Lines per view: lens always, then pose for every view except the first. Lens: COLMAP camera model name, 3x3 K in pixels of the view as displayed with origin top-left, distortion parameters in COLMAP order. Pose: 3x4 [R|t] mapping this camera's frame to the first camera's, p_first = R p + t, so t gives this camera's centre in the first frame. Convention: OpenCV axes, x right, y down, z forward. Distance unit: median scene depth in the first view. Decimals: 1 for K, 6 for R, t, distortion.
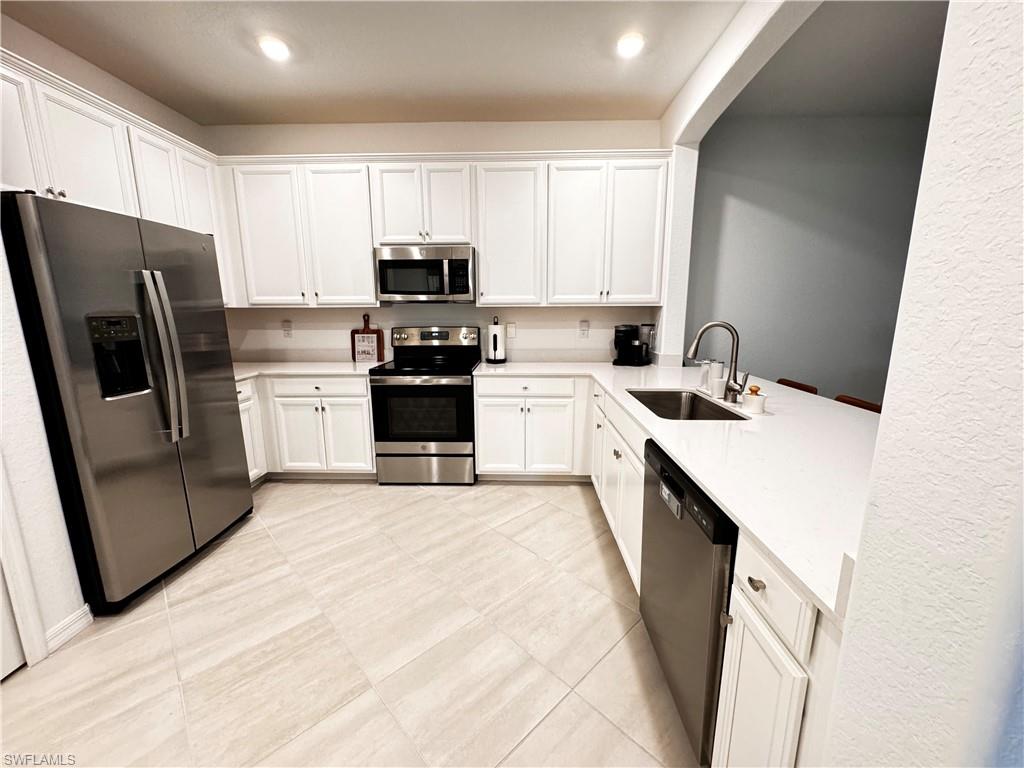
lens RADIAL K [[407.3, 0, 510.7], [0, 407.3, 381.4], [0, 0, 1]] dist [-0.006119, 0.000257]
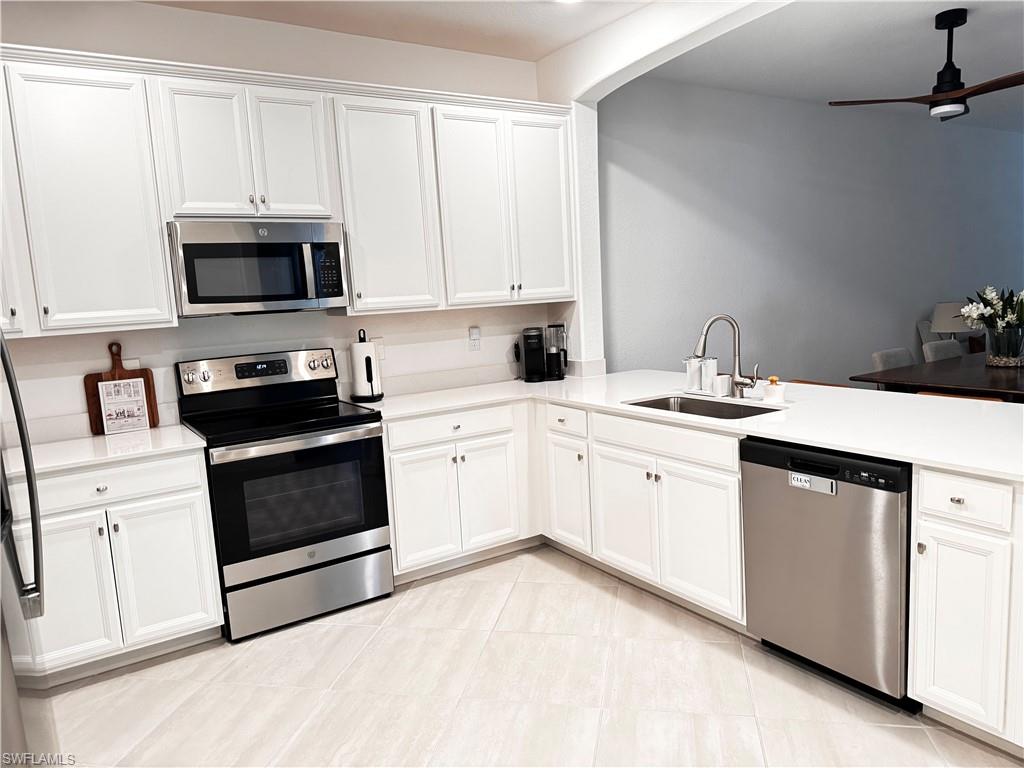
lens RADIAL K [[711.6, 0, 515.8], [0, 711.6, 387.7], [0, 0, 1]] dist [0.043638, -0.017300]
pose [[0.820439, -0.117666, 0.559496, -0.522566], [0.152366, 0.988201, -0.015602, -0.016011], [-0.551058, 0.098049, 0.828686, -0.056115]]
